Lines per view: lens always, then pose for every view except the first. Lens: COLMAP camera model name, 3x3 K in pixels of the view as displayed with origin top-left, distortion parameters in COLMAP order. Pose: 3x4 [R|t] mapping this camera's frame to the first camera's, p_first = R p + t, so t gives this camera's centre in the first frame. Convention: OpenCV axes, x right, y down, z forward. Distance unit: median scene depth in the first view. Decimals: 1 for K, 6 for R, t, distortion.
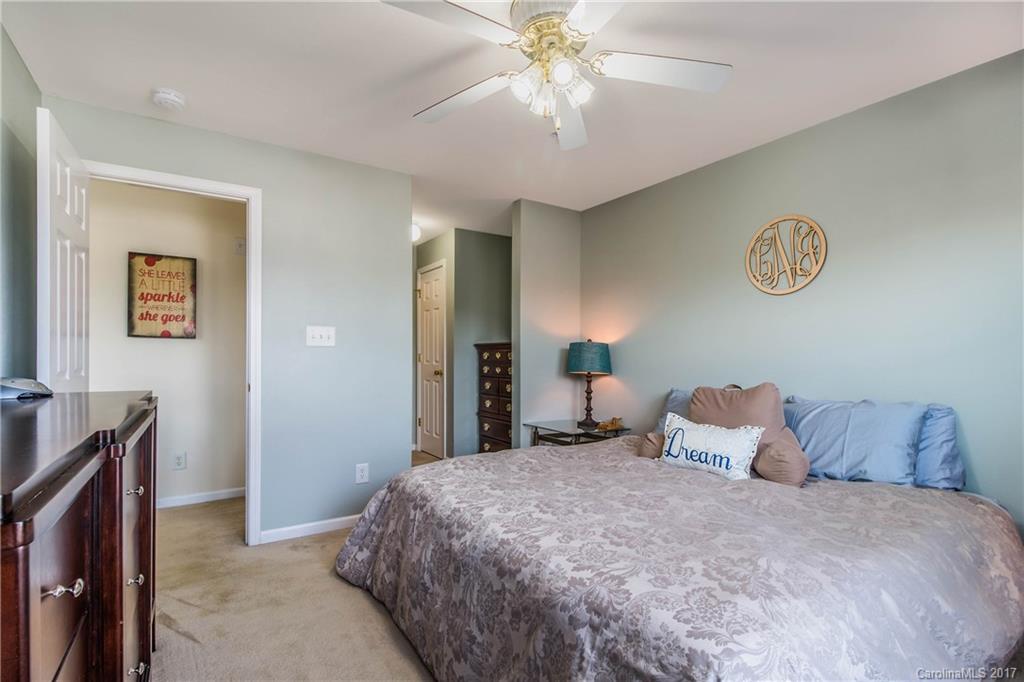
lens RADIAL K [[478.1, 0, 512.1], [0, 478.1, 350.3], [0, 0, 1]] dist [0.044714, -0.028738]
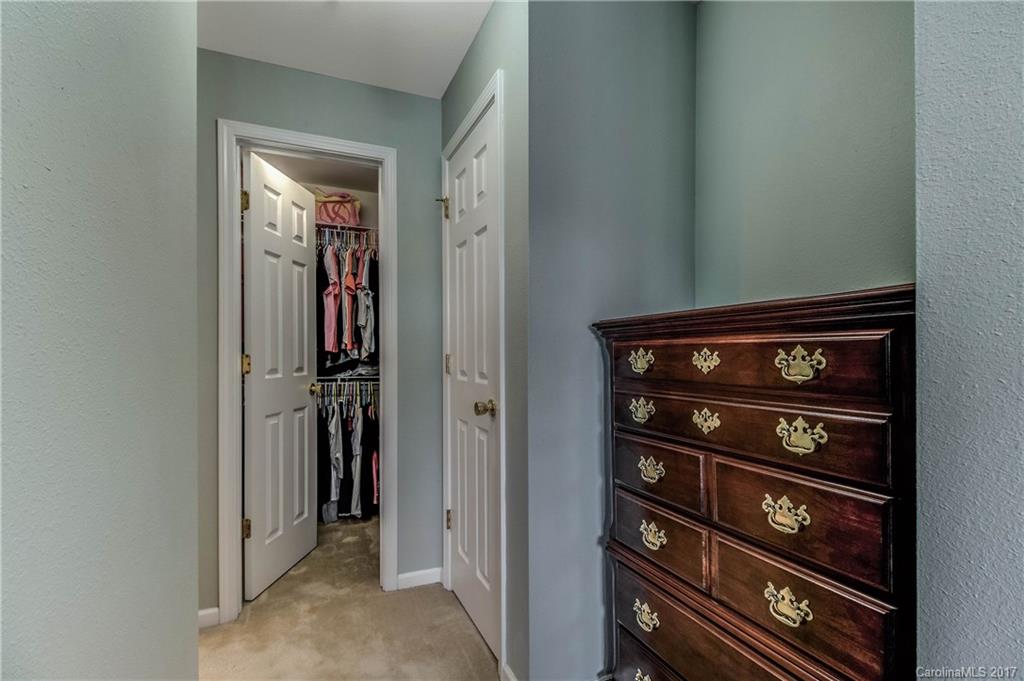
lens RADIAL K [[478.1, 0, 512.1], [0, 478.1, 349.8], [0, 0, 1]] dist [0.044714, -0.028738]
pose [[0.986444, -0.004312, -0.164040, -0.114525], [0.004509, 0.999989, 0.000831, 0.005729], [0.164035, -0.001560, 0.986453, 0.978457]]
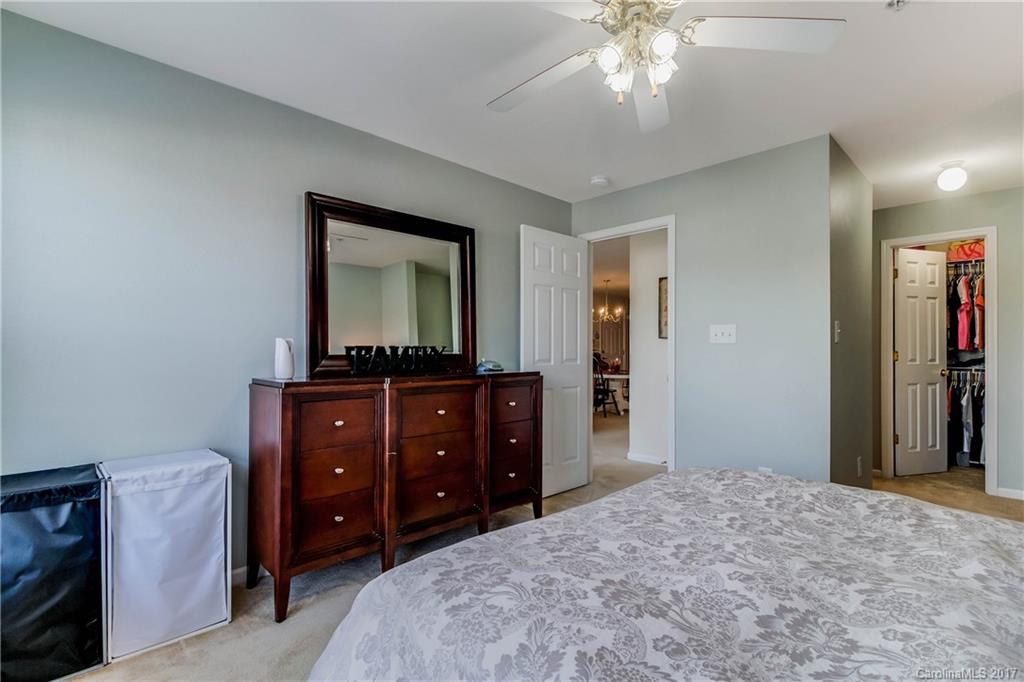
lens RADIAL K [[478.1, 0, 512.1], [0, 478.1, 350.3], [0, 0, 1]] dist [0.044714, -0.028738]
pose [[0.199592, -0.000564, -0.979879, 0.488187], [0.003970, 0.999992, 0.000233, 0.004491], [0.979871, -0.003936, 0.199593, 0.304495]]
